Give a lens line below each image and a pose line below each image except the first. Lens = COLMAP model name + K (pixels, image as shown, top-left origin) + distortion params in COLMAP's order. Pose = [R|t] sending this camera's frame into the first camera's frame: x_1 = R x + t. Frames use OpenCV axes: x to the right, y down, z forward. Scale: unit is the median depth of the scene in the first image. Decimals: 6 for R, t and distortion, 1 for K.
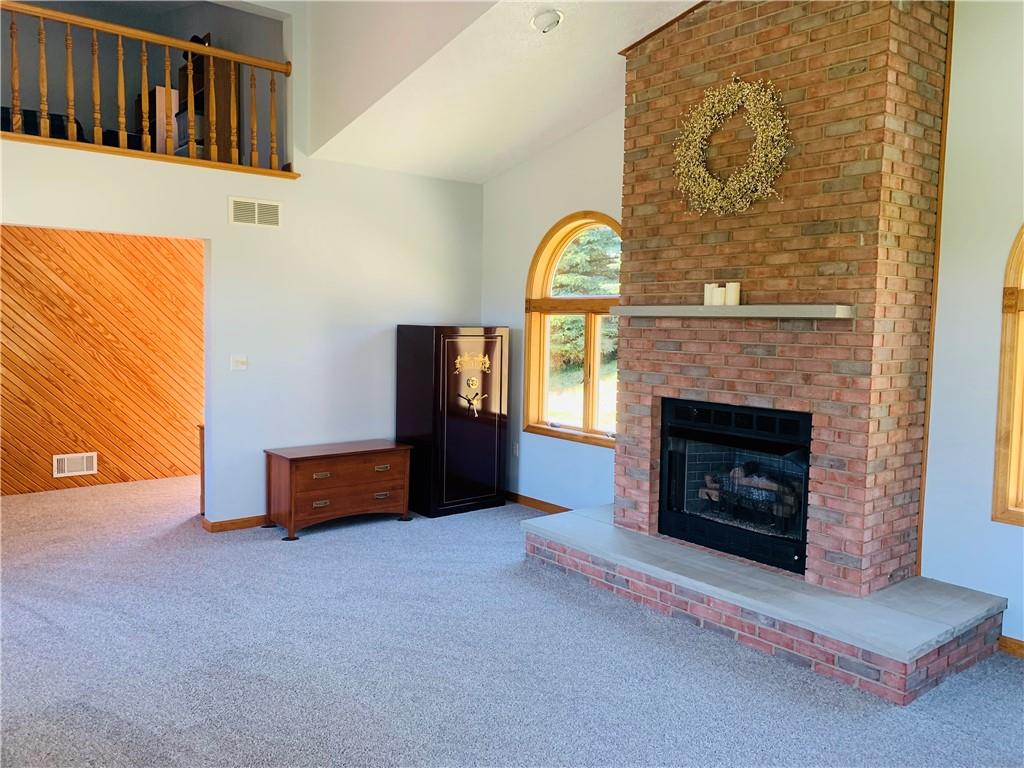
lens RADIAL K [[787.2, 0, 475.2], [0, 787.2, 362.6], [0, 0, 1]] dist [0.064166, -0.089552]
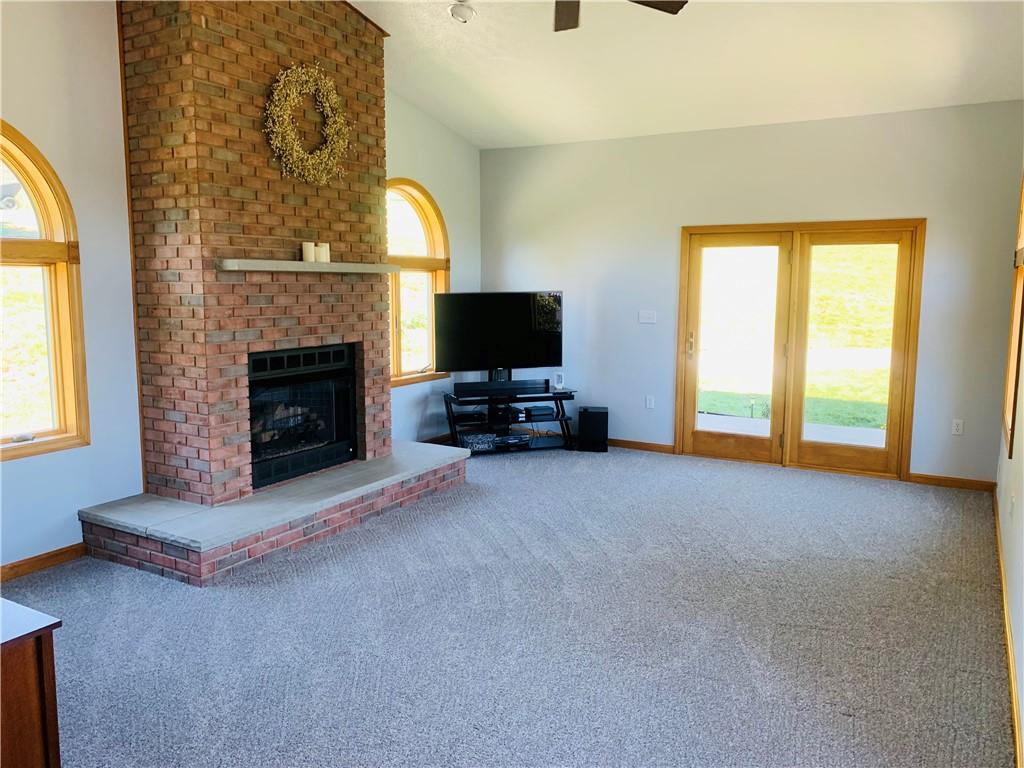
lens RADIAL K [[787.2, 0, 516.5], [0, 787.2, 365.3], [0, 0, 1]] dist [0.064166, -0.089552]
pose [[-0.392835, -0.118189, 0.911982, -0.865040], [0.040839, 0.988486, 0.145695, -0.077714], [-0.918702, 0.094479, -0.383485, 1.162778]]
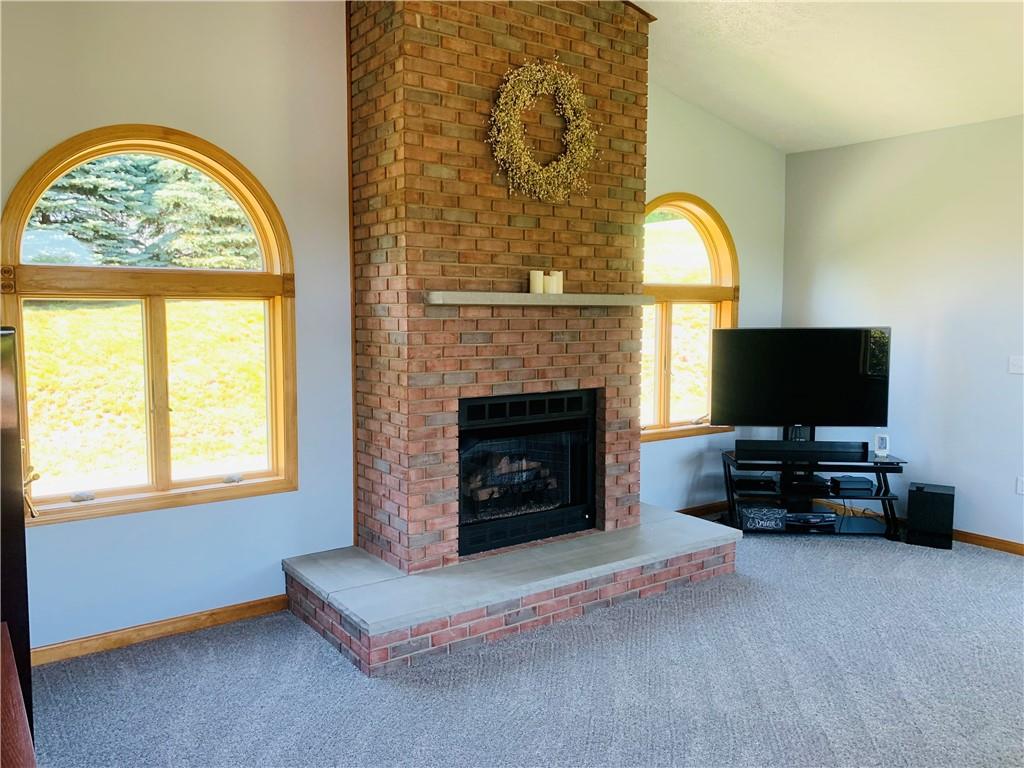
lens RADIAL K [[787.2, 0, 502.2], [0, 787.2, 371.5], [0, 0, 1]] dist [0.064166, -0.089552]
pose [[0.029522, -0.097191, 0.994828, -0.658268], [0.050789, 0.994122, 0.095615, -0.070411], [-0.998273, 0.047703, 0.034285, 1.001892]]
